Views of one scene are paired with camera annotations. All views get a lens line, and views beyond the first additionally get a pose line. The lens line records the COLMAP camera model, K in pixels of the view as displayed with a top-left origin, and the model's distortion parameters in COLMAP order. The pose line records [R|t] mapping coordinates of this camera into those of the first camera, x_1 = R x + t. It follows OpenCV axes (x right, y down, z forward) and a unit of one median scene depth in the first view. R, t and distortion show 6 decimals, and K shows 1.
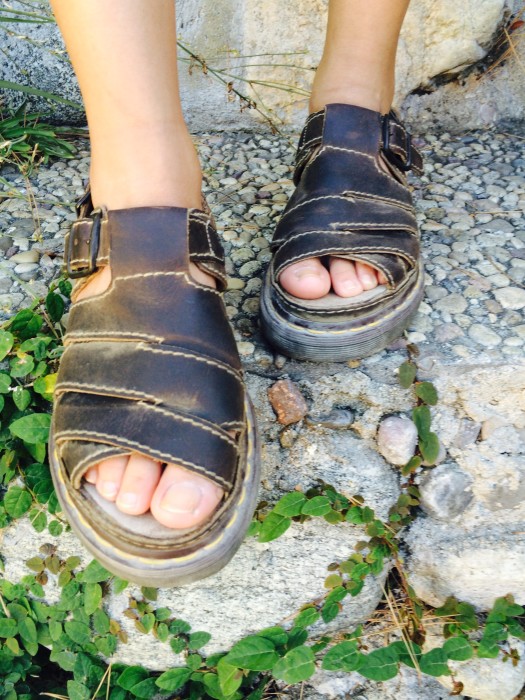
lens RADIAL K [[590.8, 0, 277.8], [0, 590.8, 333.7], [0, 0, 1]] dist [0.056898, -0.110852]
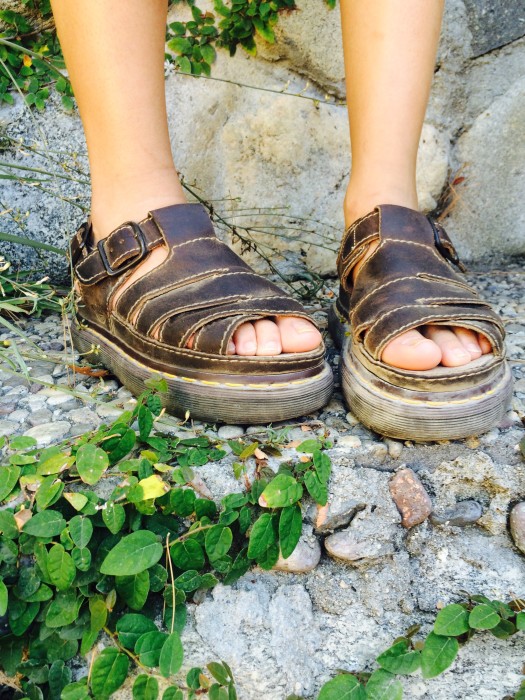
lens RADIAL K [[590.8, 0, 277.8], [0, 590.8, 333.7], [0, 0, 1]] dist [0.056898, -0.110852]
pose [[0.981473, -0.082182, 0.173082, -0.296800], [0.134794, 0.938152, -0.318906, 0.139166], [-0.136169, 0.336328, 0.931848, 0.138693]]
